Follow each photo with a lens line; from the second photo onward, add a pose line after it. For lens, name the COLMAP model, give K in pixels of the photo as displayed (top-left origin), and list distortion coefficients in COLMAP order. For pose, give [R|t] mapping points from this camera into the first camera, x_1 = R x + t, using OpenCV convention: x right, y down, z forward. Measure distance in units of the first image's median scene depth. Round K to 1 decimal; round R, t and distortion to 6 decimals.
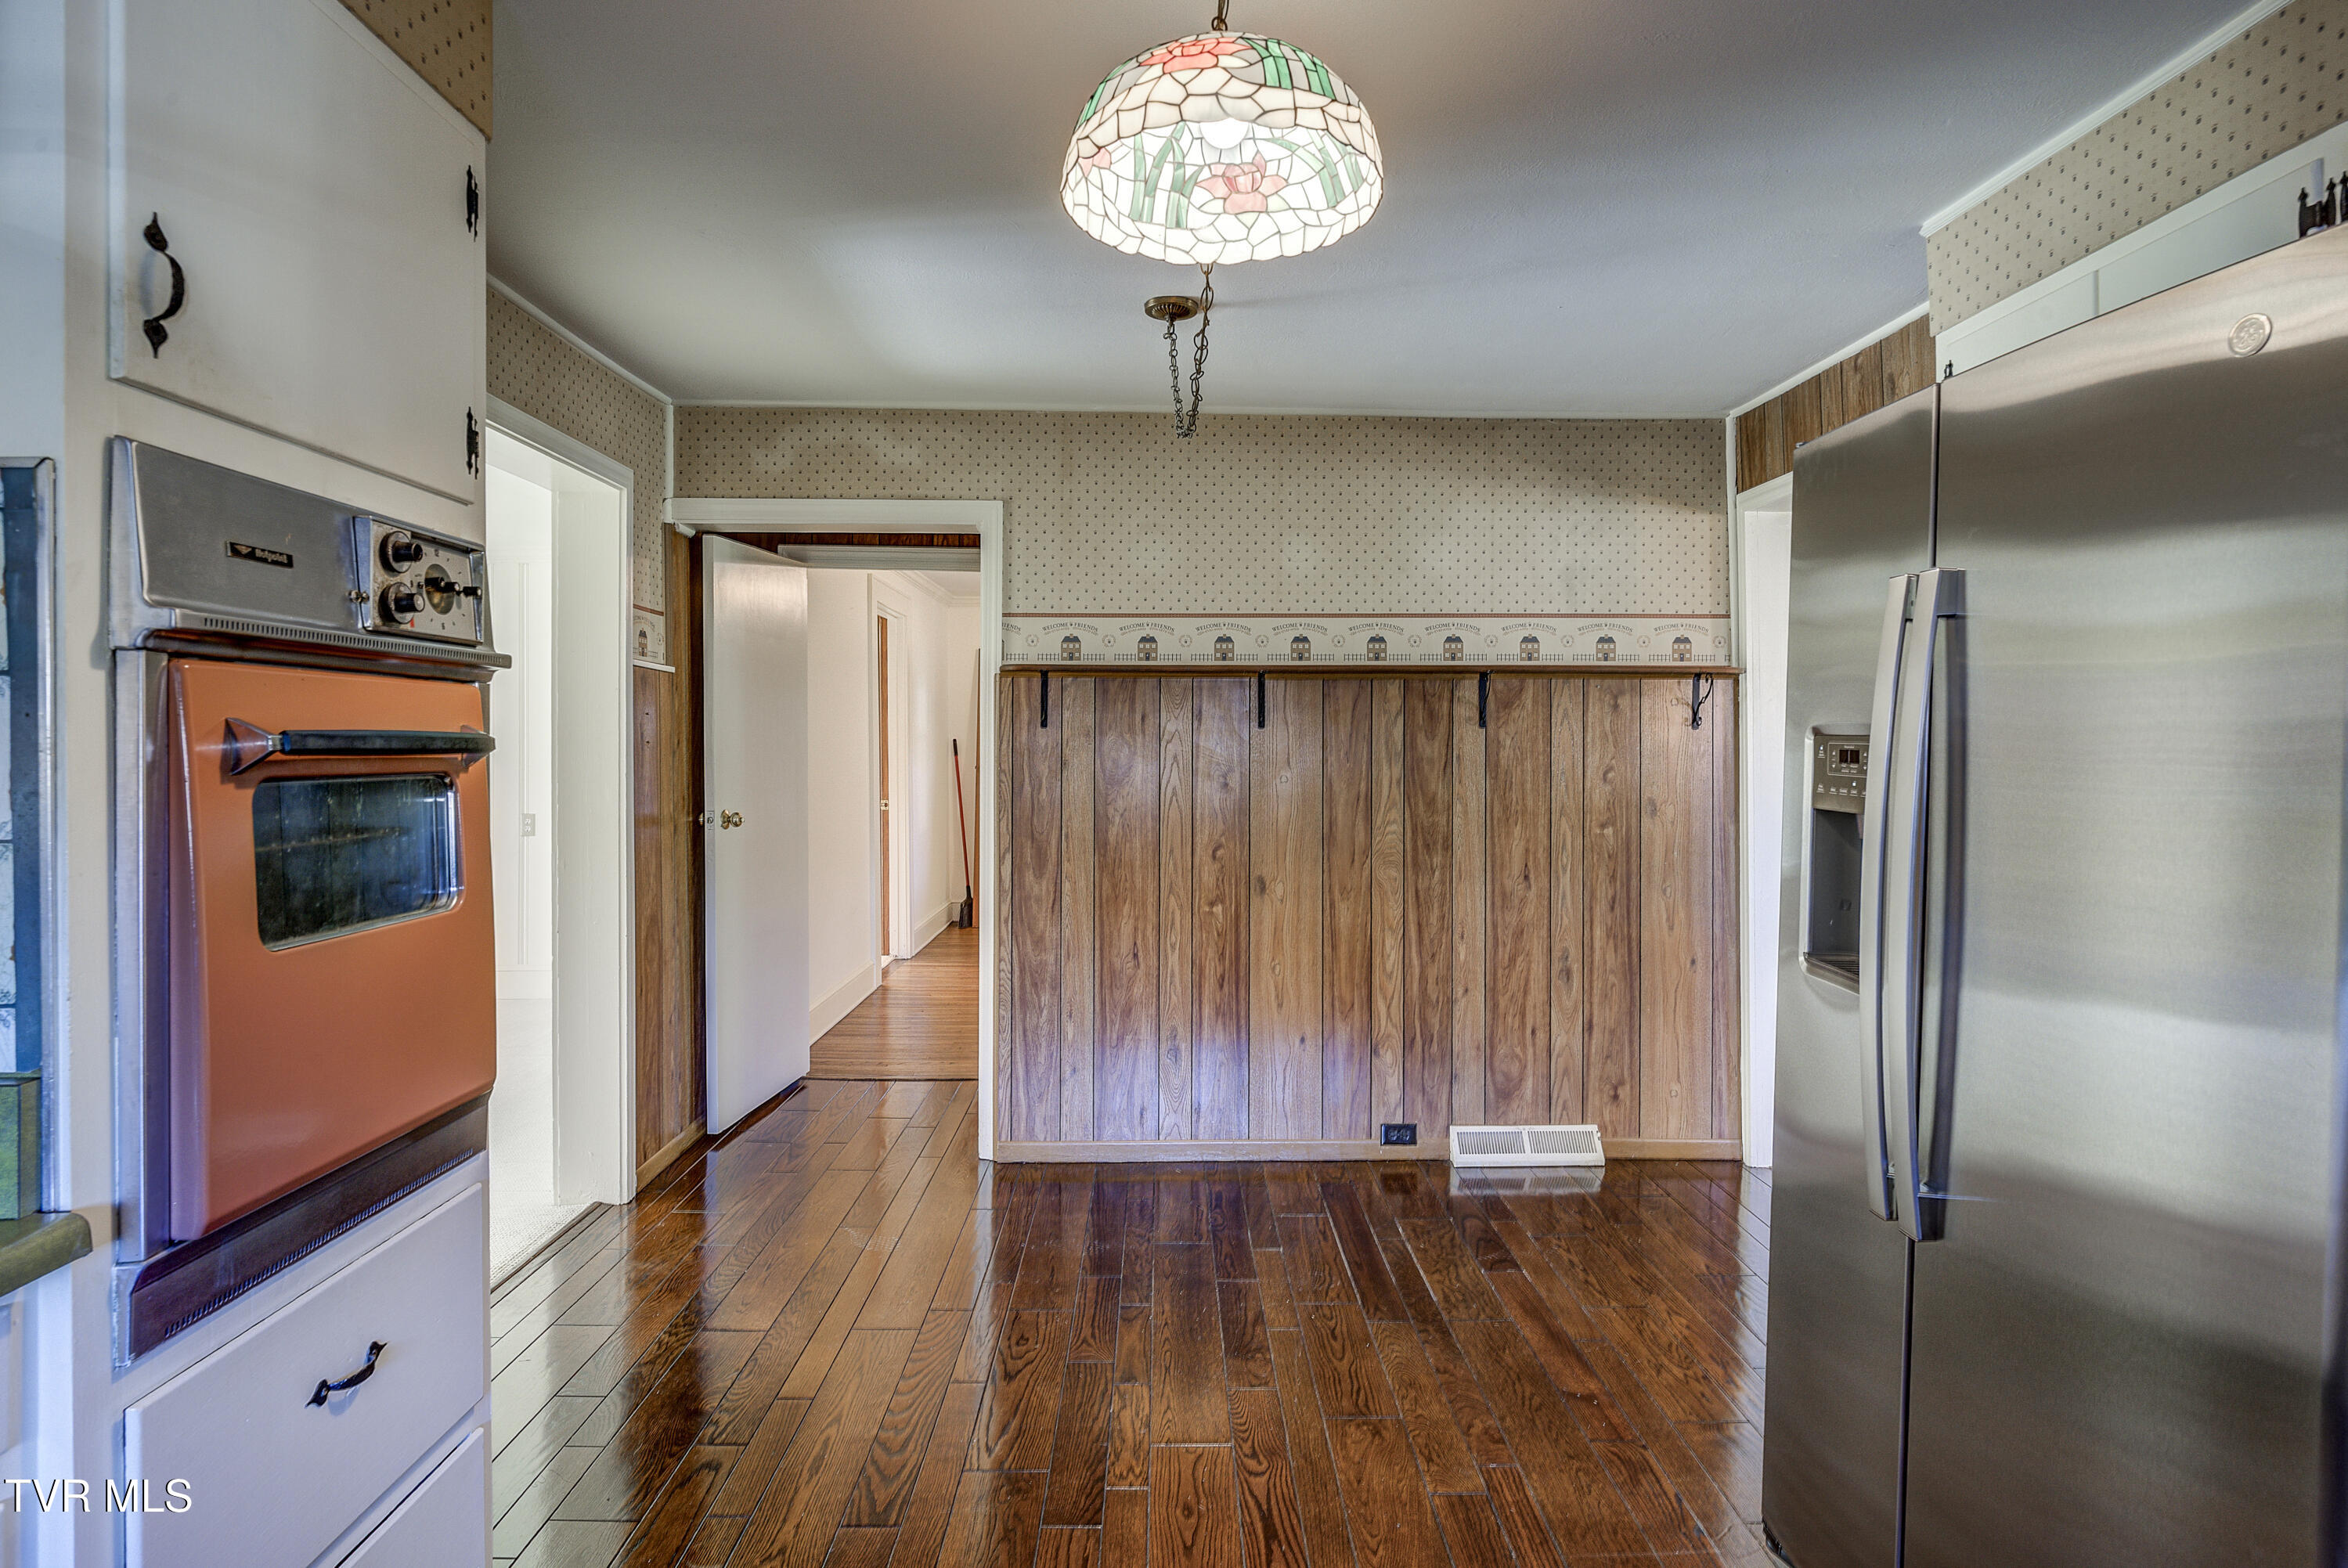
lens RADIAL K [[1202.6, 0, 1181.6], [0, 1202.6, 778.2], [0, 0, 1]] dist [0.000424, -0.002126]
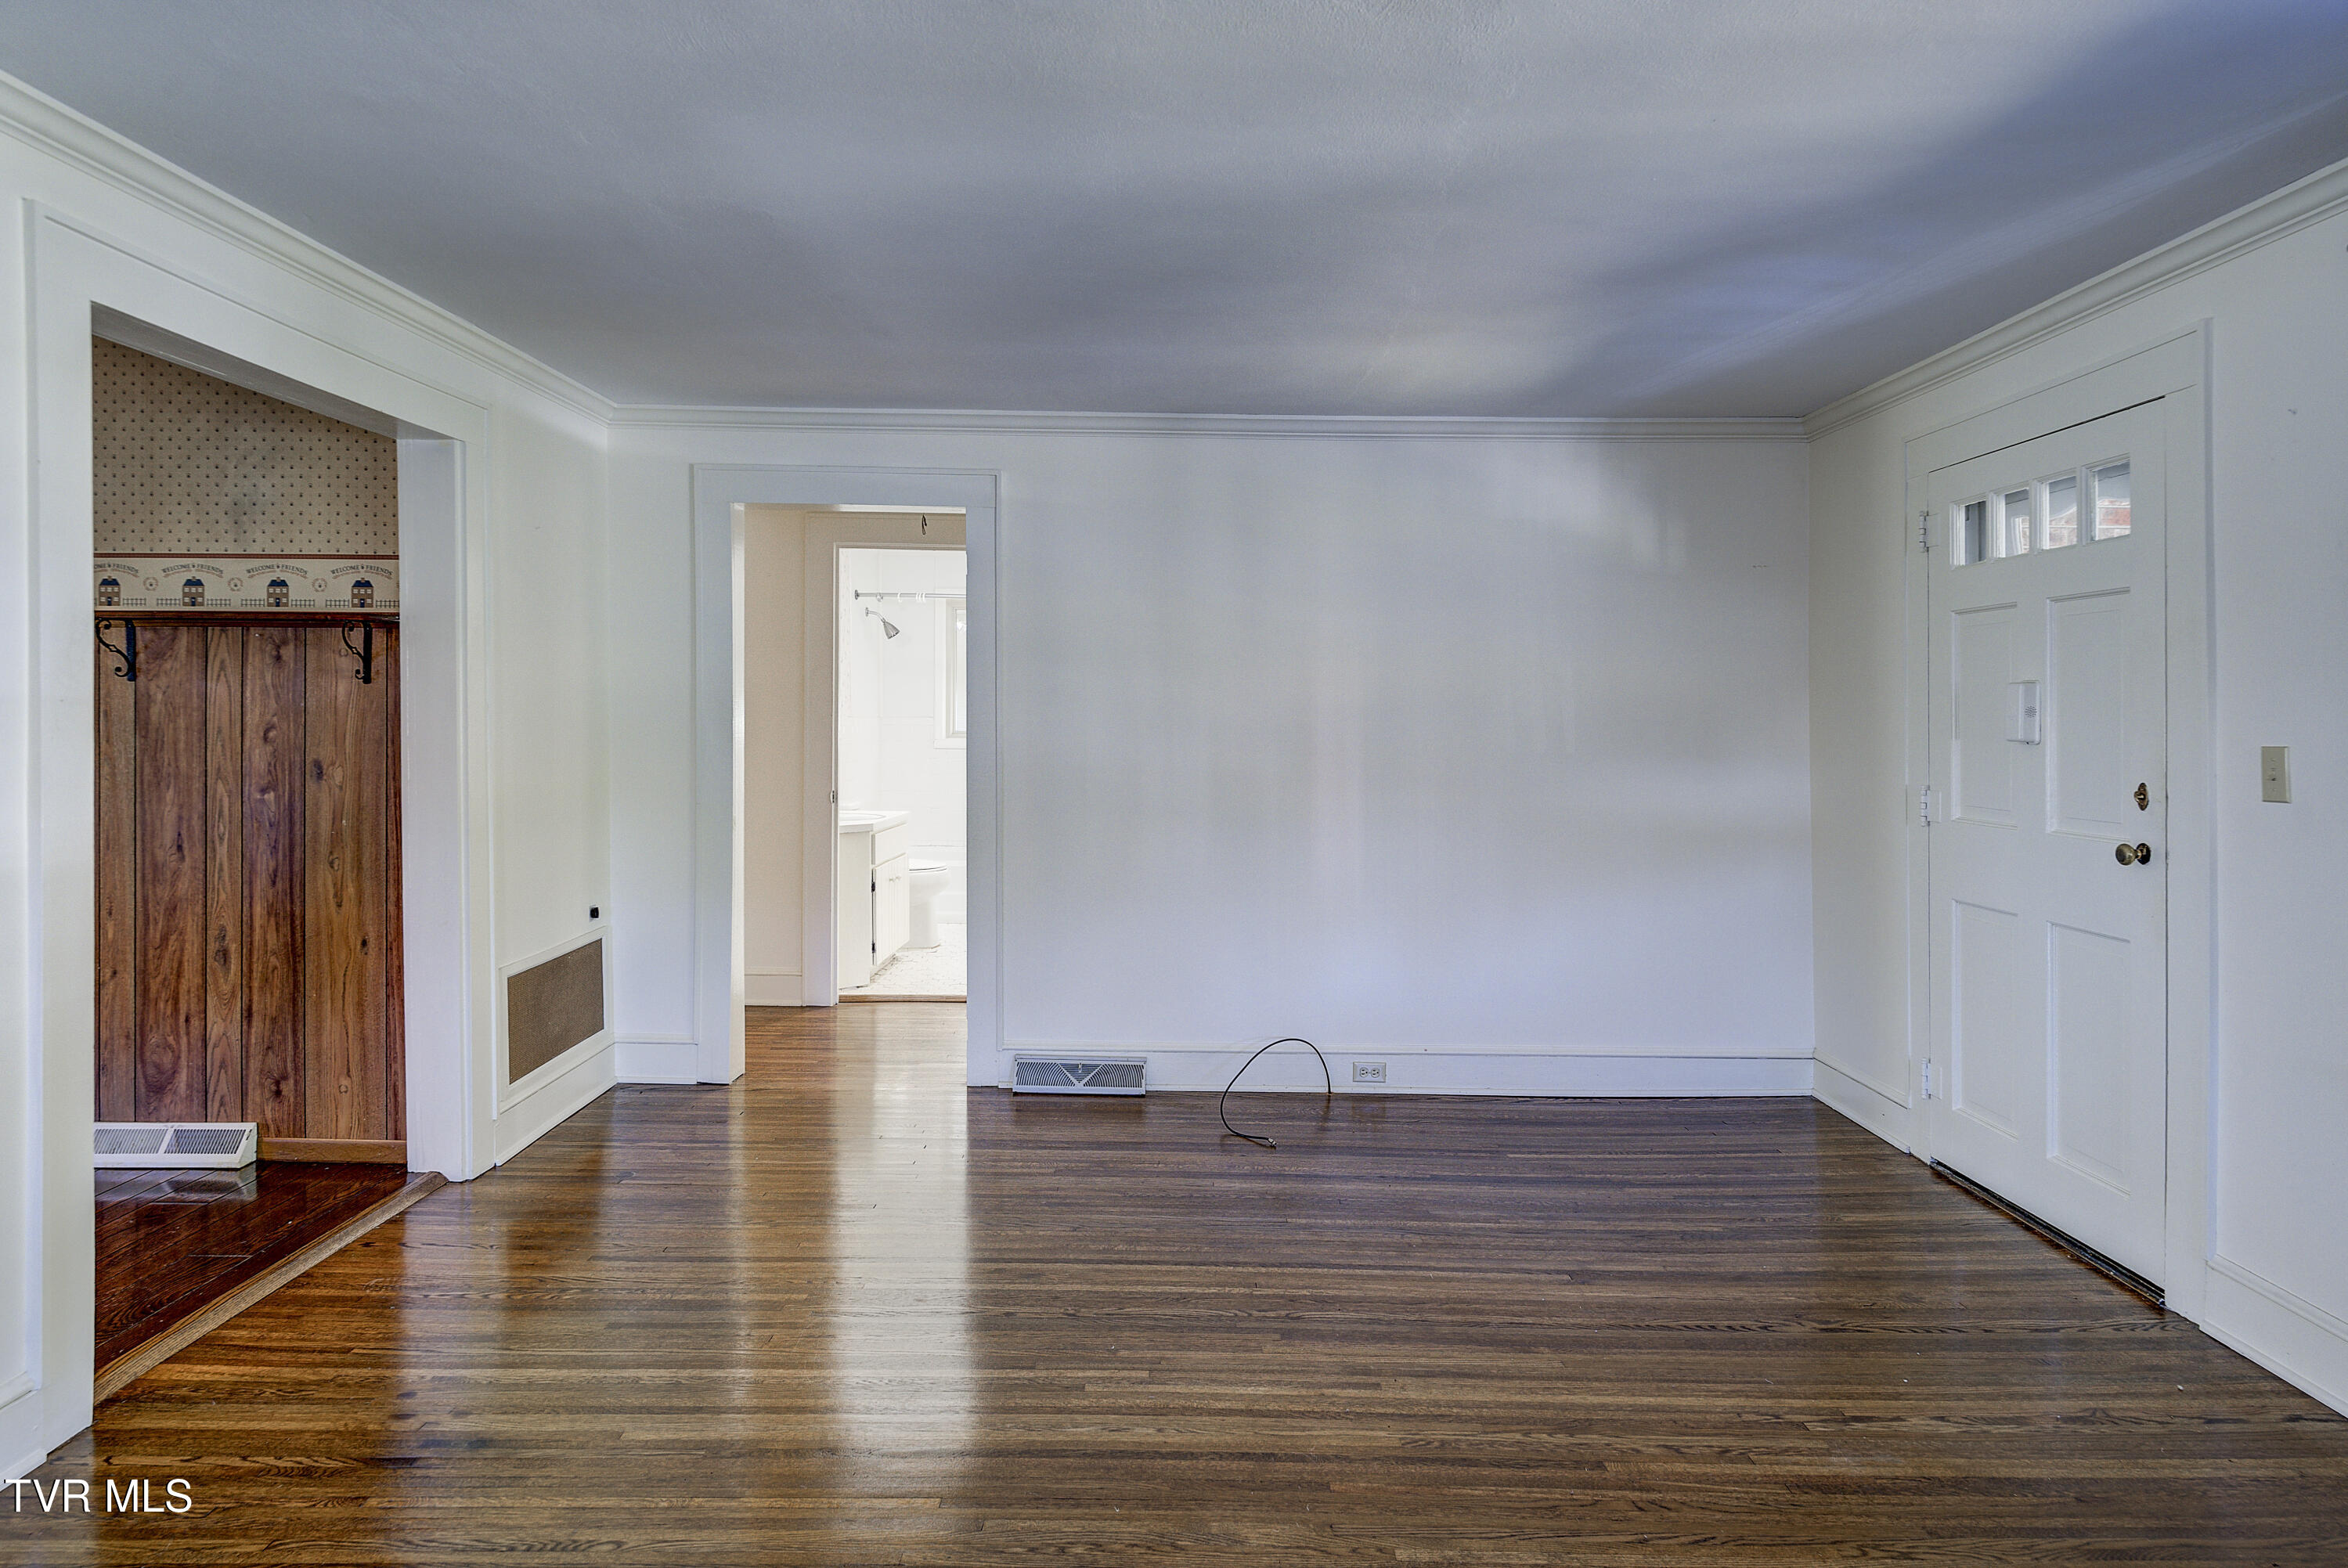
lens RADIAL K [[1294.5, 0, 1176.6], [0, 1294.5, 746.7], [0, 0, 1]] dist [0.000728, 0.000084]
pose [[0.999791, 0.005854, -0.019596, 1.049679], [-0.005709, 0.999956, 0.007444, -0.004253], [0.019639, -0.007331, 0.999780, 0.047865]]
